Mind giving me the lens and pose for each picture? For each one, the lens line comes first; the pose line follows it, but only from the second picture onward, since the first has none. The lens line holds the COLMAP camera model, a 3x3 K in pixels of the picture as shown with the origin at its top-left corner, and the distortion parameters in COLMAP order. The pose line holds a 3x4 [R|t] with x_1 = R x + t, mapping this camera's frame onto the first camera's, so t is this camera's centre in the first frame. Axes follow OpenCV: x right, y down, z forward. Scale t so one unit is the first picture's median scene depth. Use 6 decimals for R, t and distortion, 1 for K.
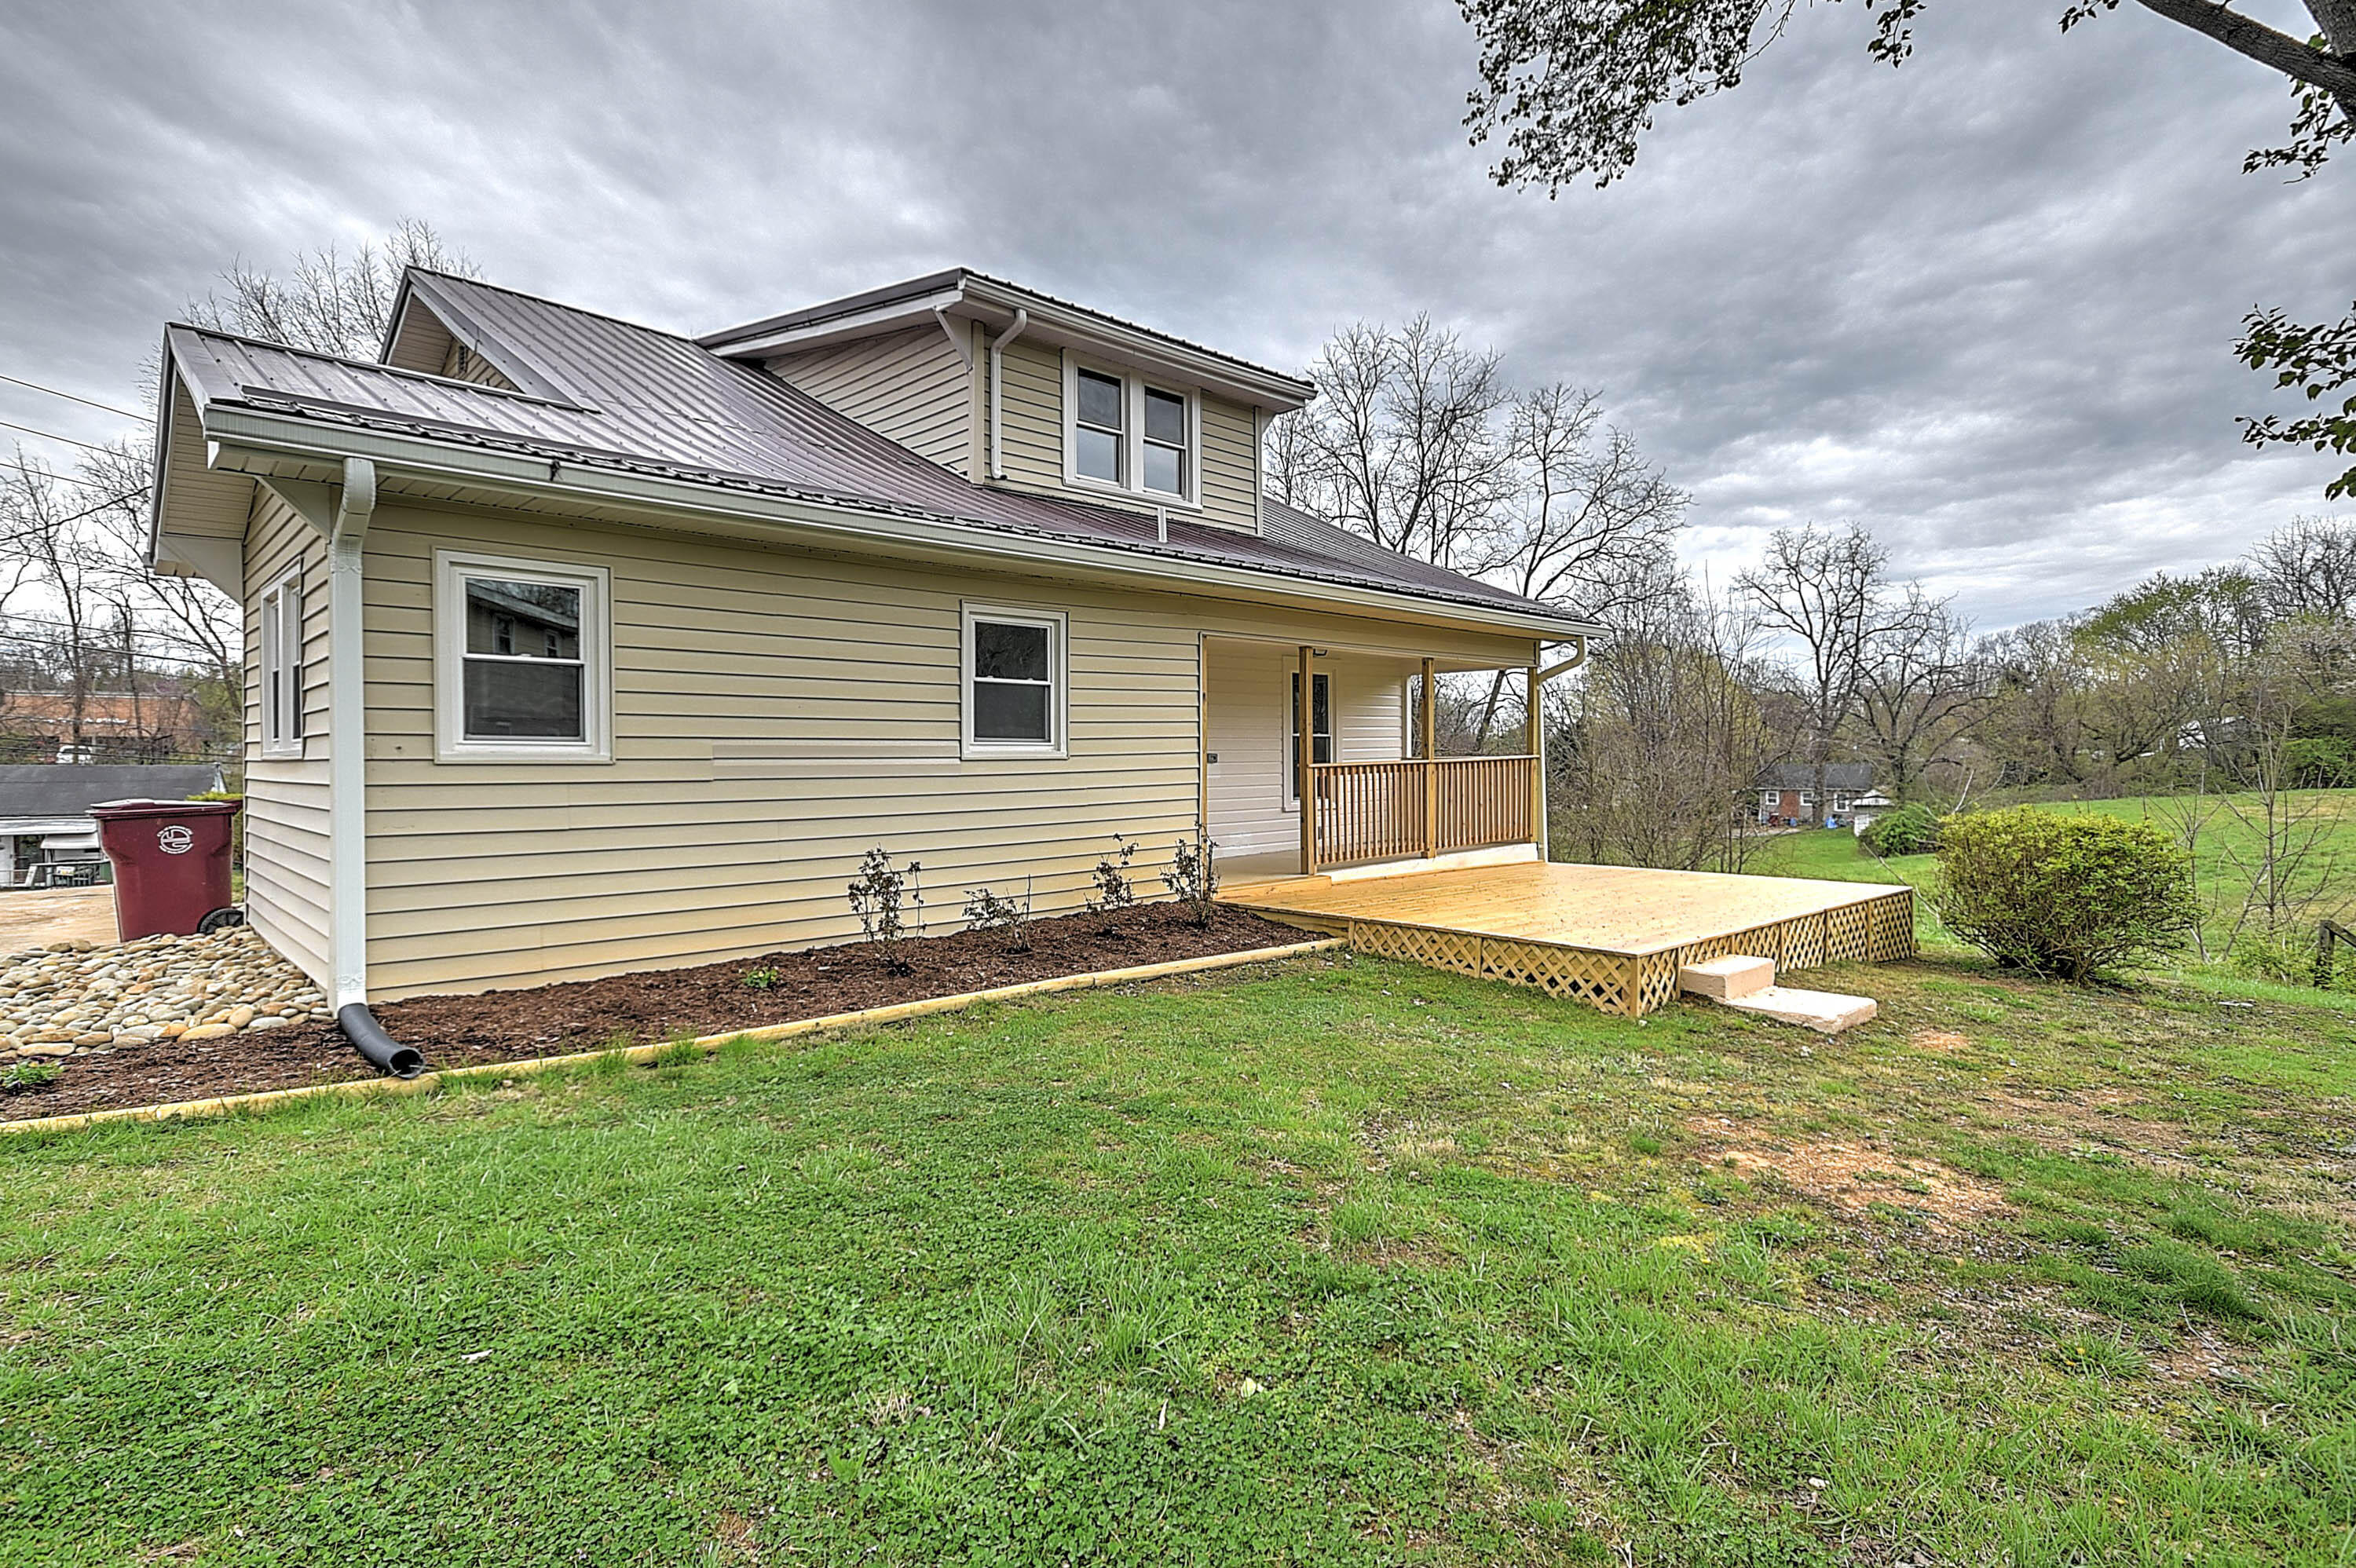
lens RADIAL K [[1188.4, 0, 1165.2], [0, 1188.4, 780.8], [0, 0, 1]] dist [0.002701, 0.000663]
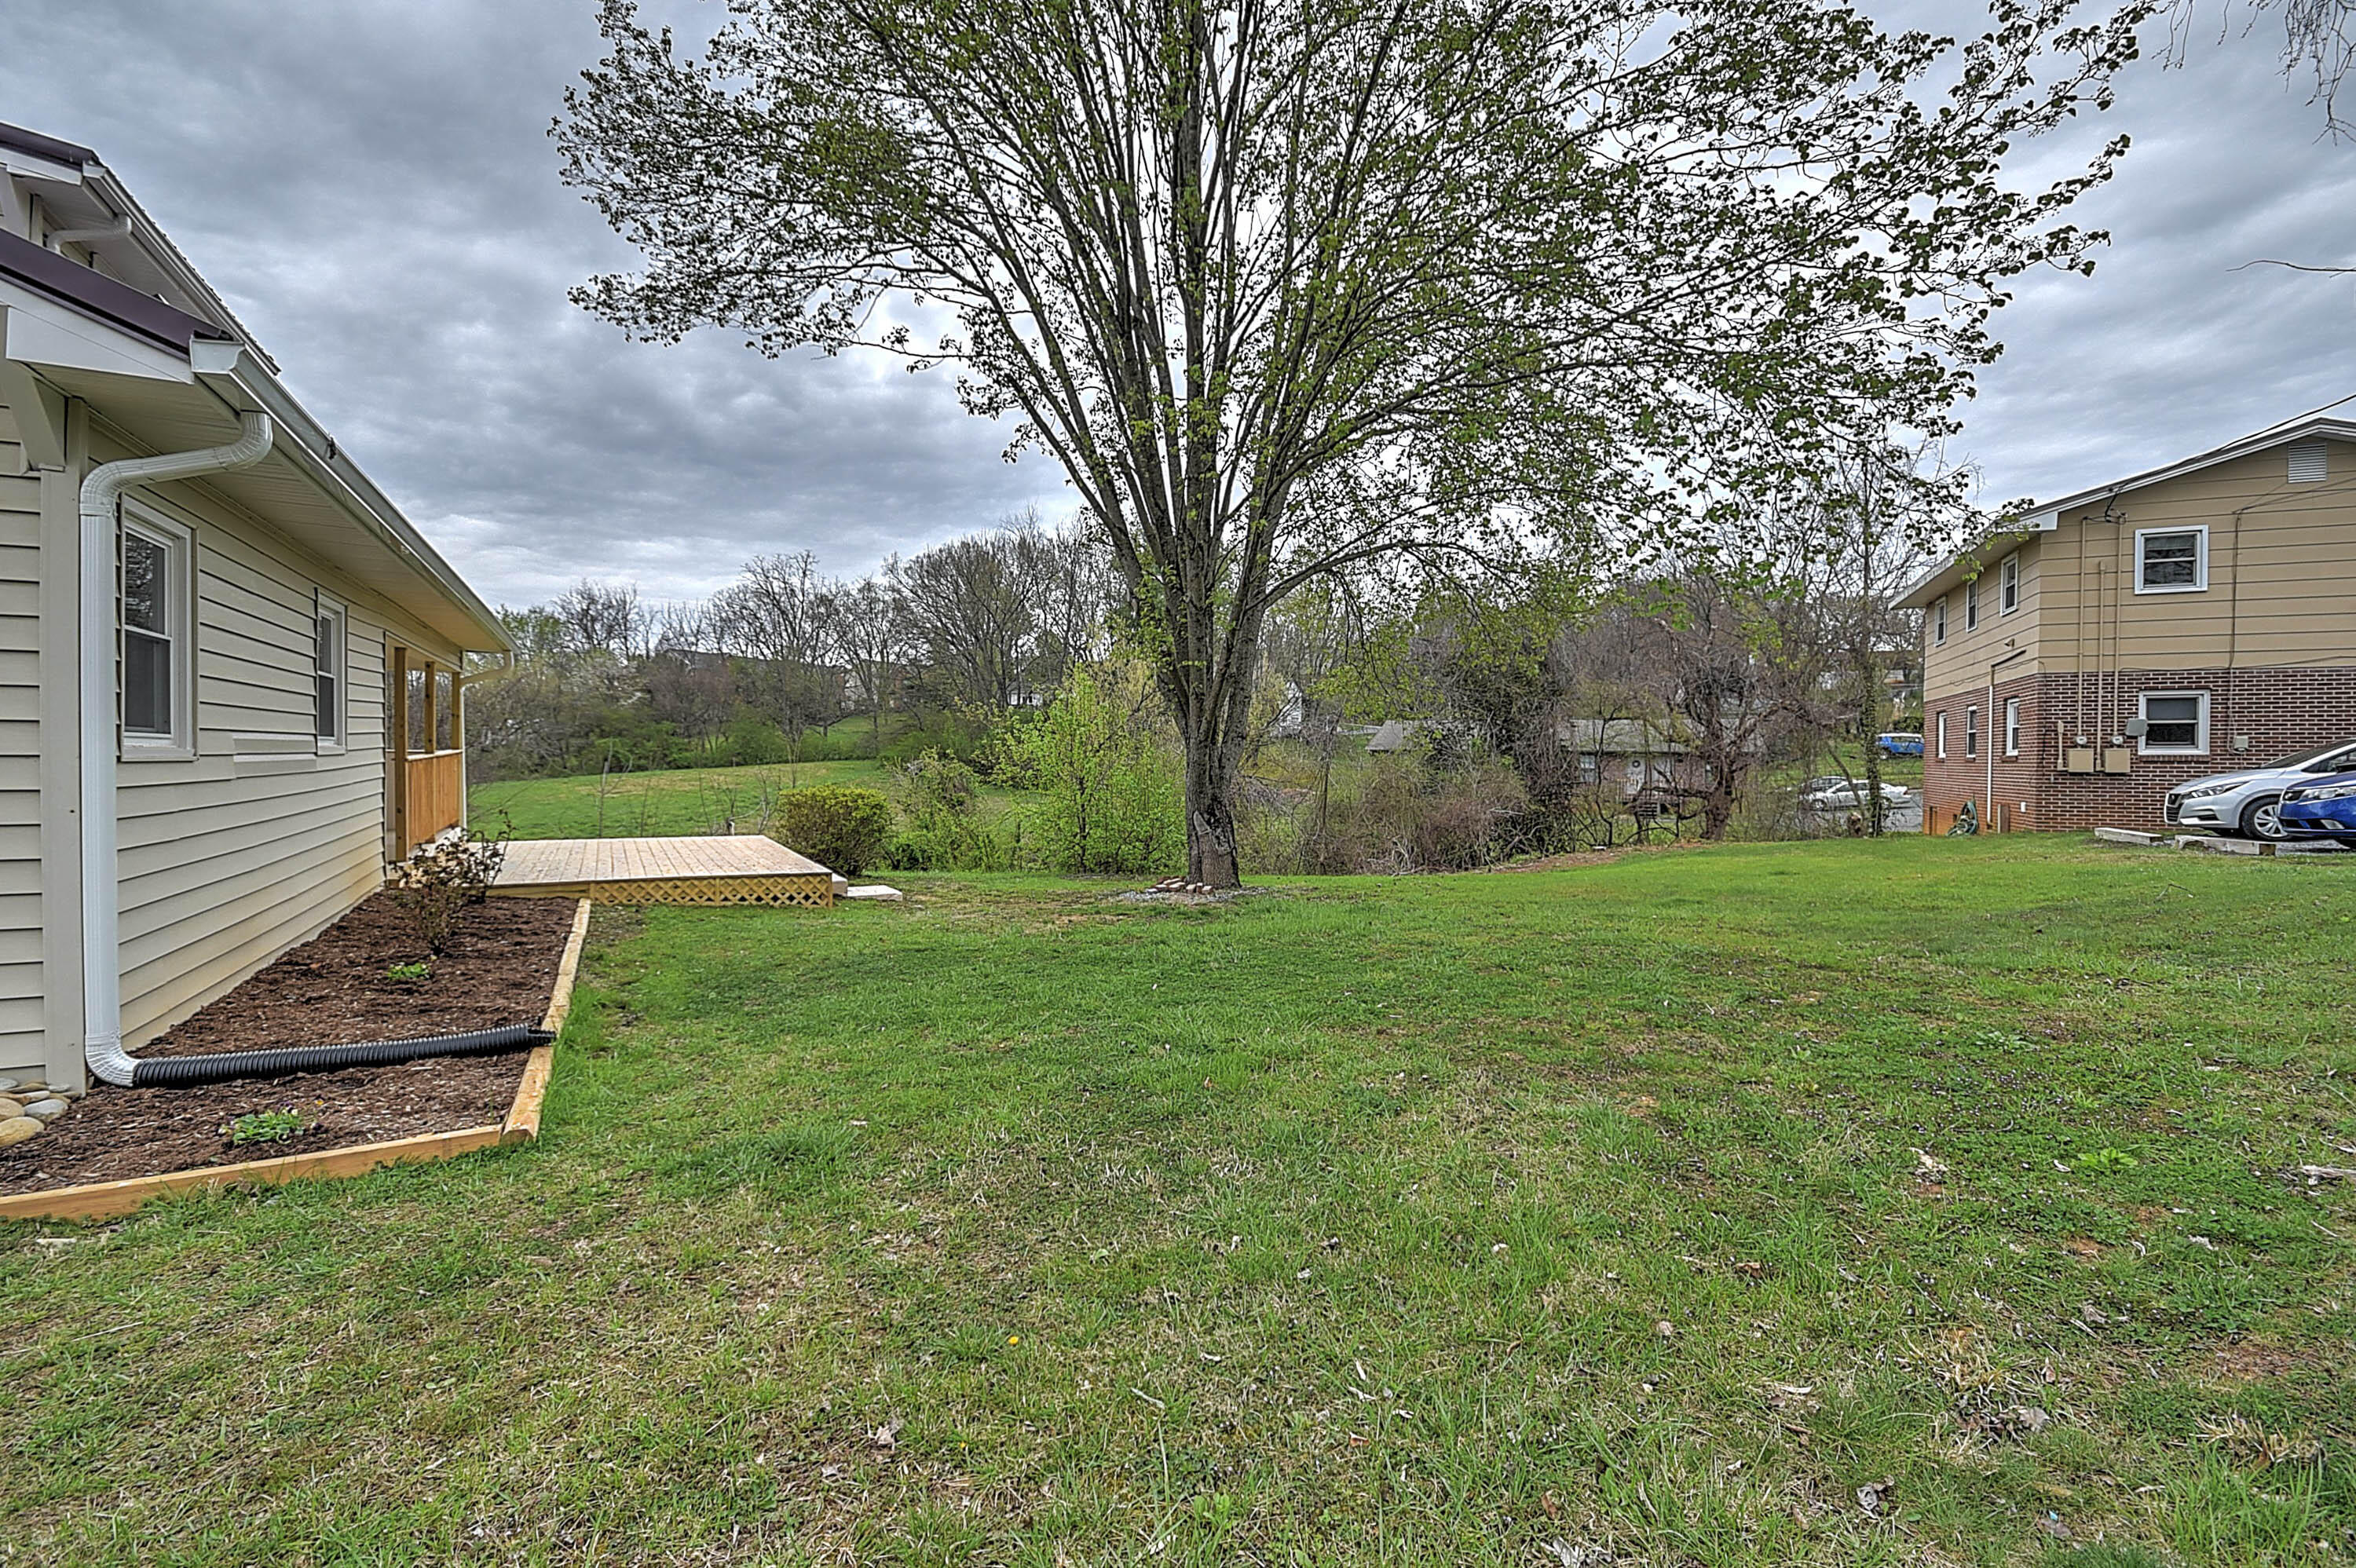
lens RADIAL K [[1055.9, 0, 1169.3], [0, 1055.9, 772.6], [0, 0, 1]] dist [0.003305, 0.000132]
pose [[0.266683, -0.009211, 0.963740, -0.185251], [0.005530, 0.999952, 0.008027, -0.001412], [-0.963768, 0.003189, 0.266722, 0.024227]]
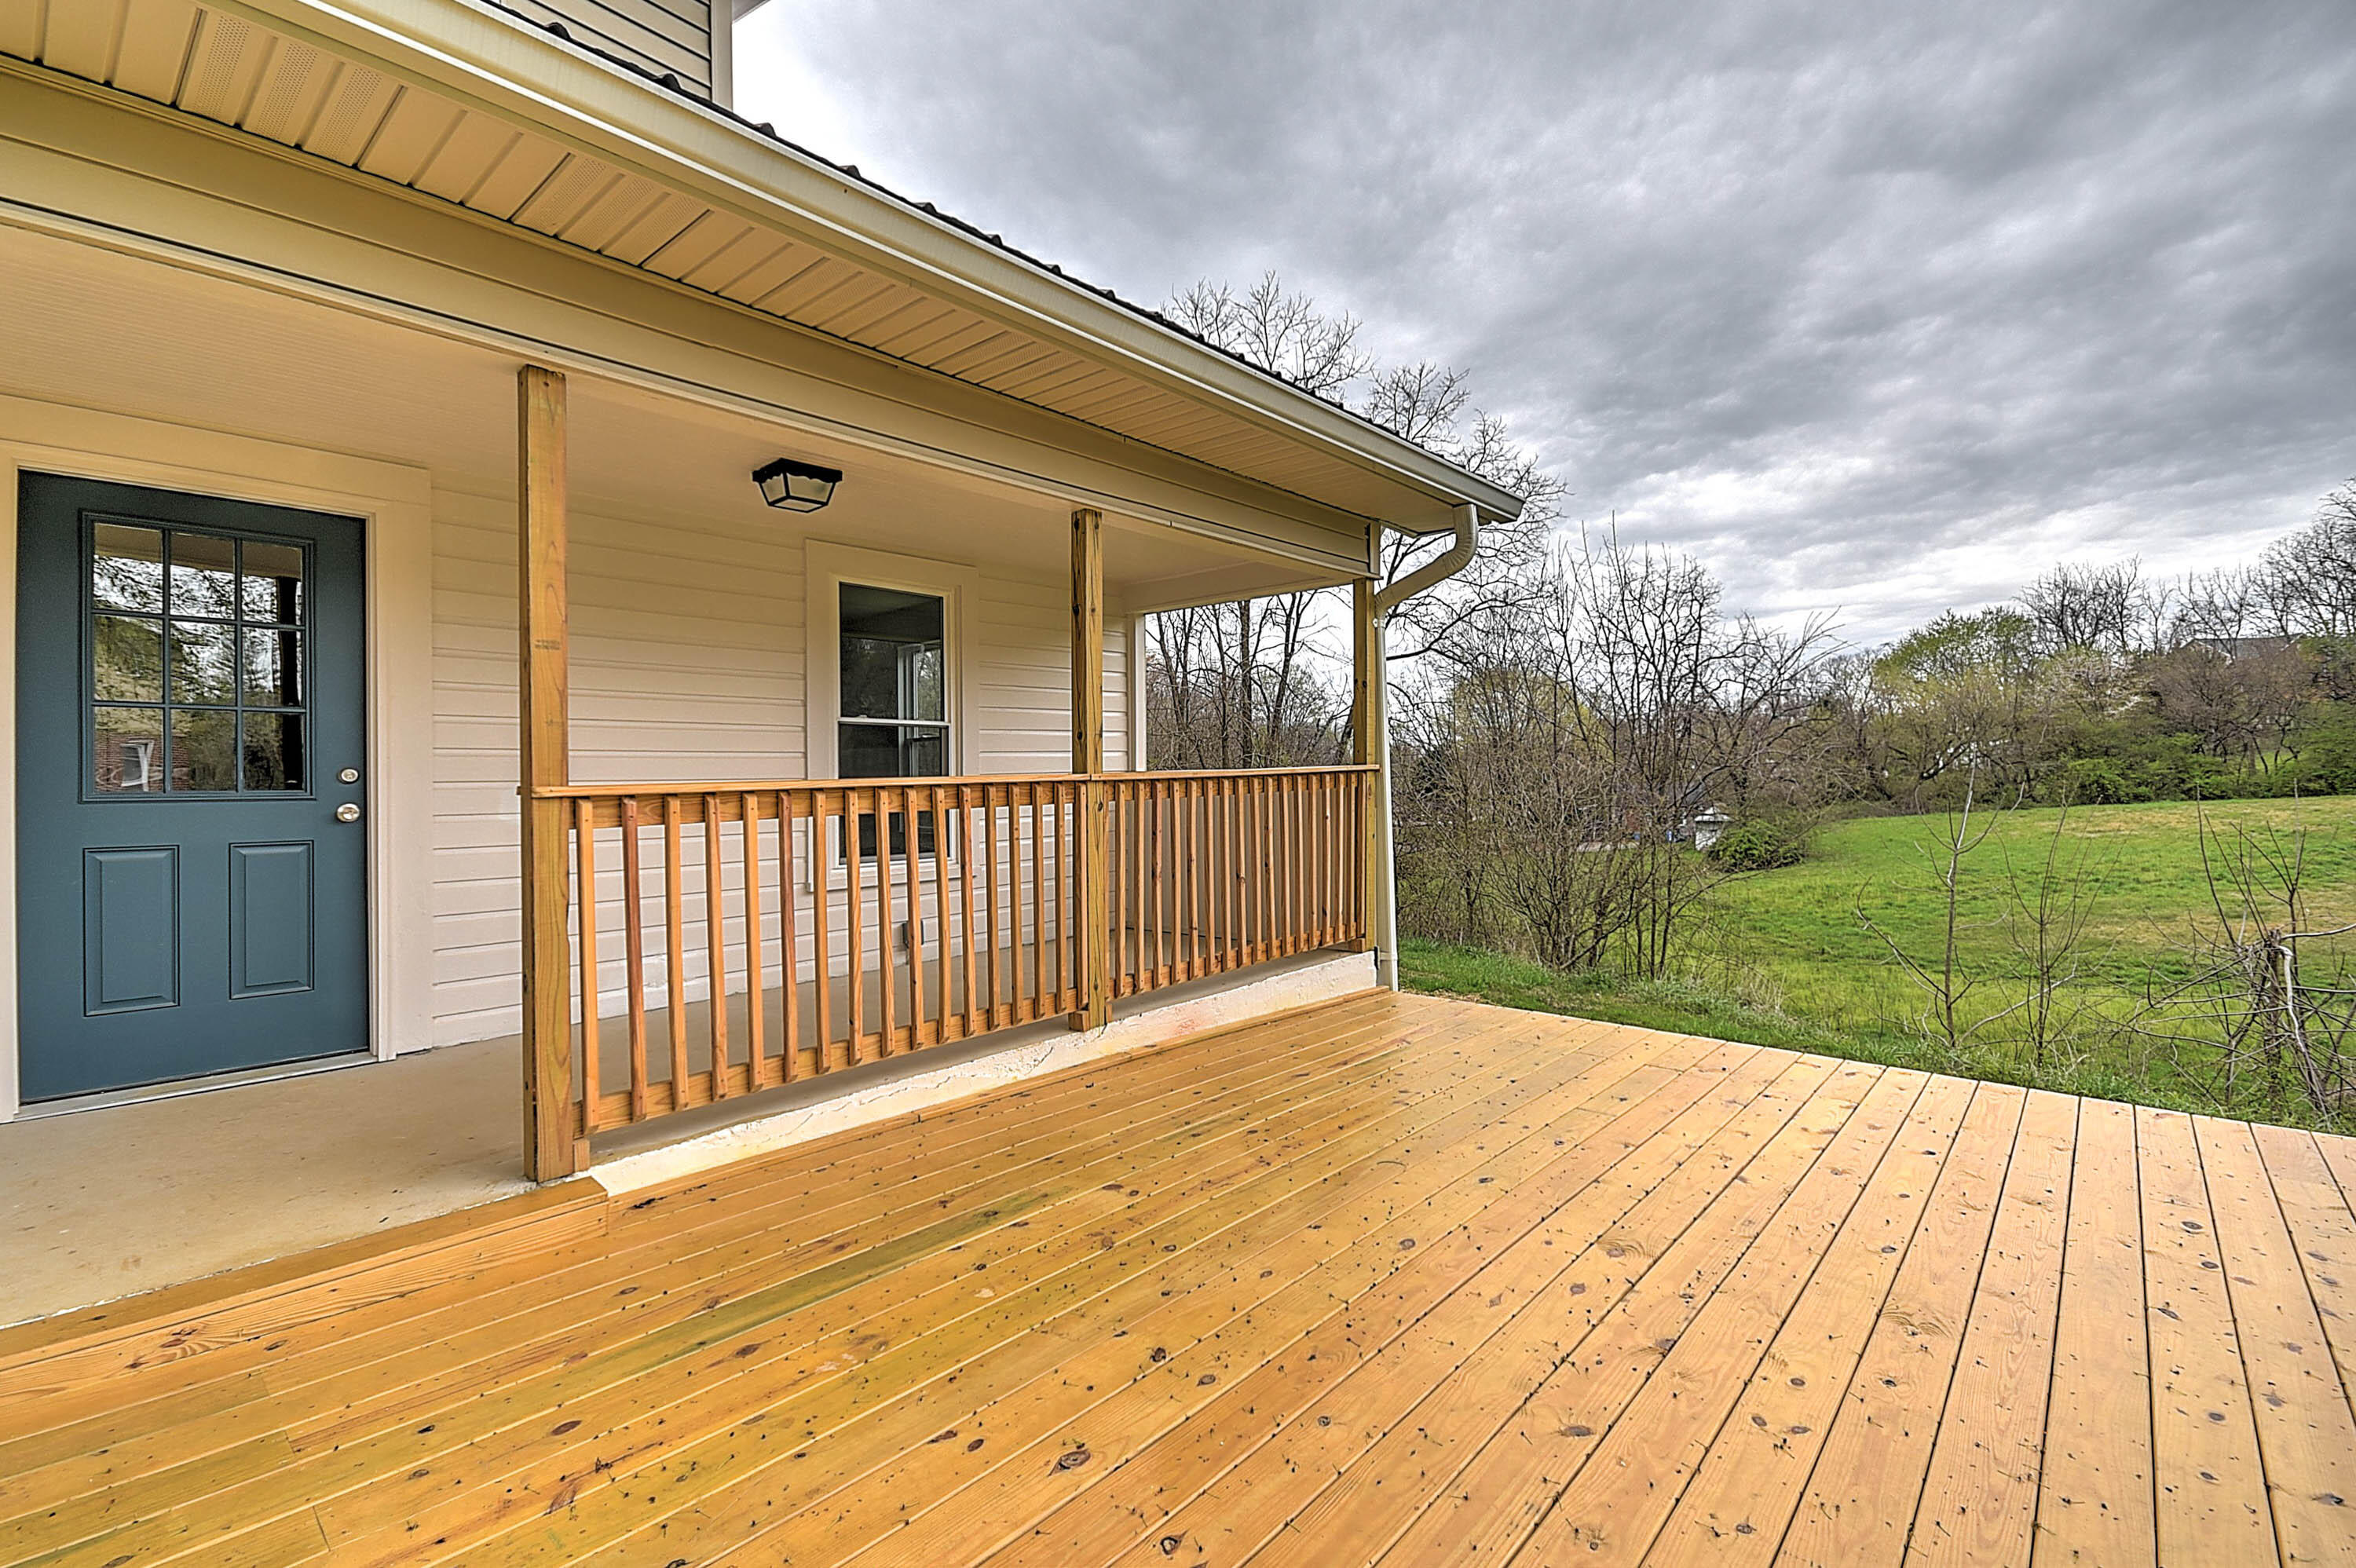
lens RADIAL K [[1055.9, 0, 1179.5], [0, 1055.9, 789.6], [0, 0, 1]] dist [0.003305, 0.000132]
pose [[0.995826, -0.002725, 0.091231, 0.074210], [0.003566, 0.999953, -0.009065, -0.002914], [-0.091202, 0.009352, 0.995788, 0.221683]]
